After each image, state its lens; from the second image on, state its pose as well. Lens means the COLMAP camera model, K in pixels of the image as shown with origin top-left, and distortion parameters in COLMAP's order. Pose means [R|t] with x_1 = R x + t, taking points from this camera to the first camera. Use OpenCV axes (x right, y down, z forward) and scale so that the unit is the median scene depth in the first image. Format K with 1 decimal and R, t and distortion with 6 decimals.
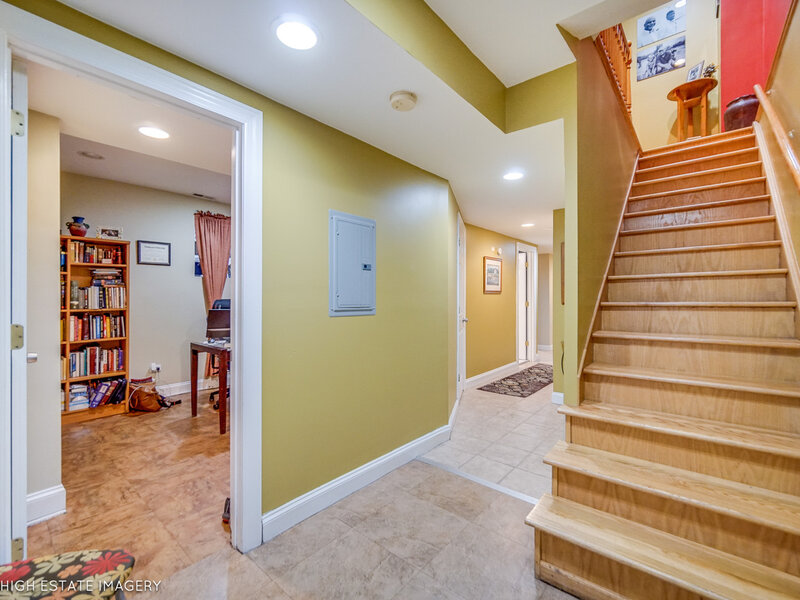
lens RADIAL K [[364.3, 0, 399.9], [0, 364.3, 292.5], [0, 0, 1]] dist [0.001967, 0.000648]
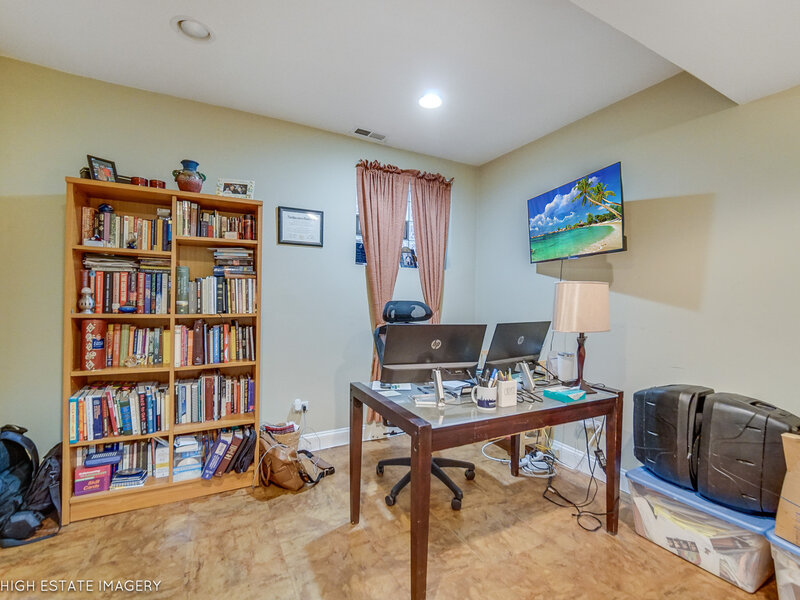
lens RADIAL K [[364.3, 0, 399.2], [0, 364.3, 299.4], [0, 0, 1]] dist [0.001967, 0.000648]
pose [[0.928925, 0.021112, -0.369665, -0.315664], [-0.015394, 0.999712, 0.018412, 0.005154], [0.369948, -0.011413, 0.928983, 0.537843]]
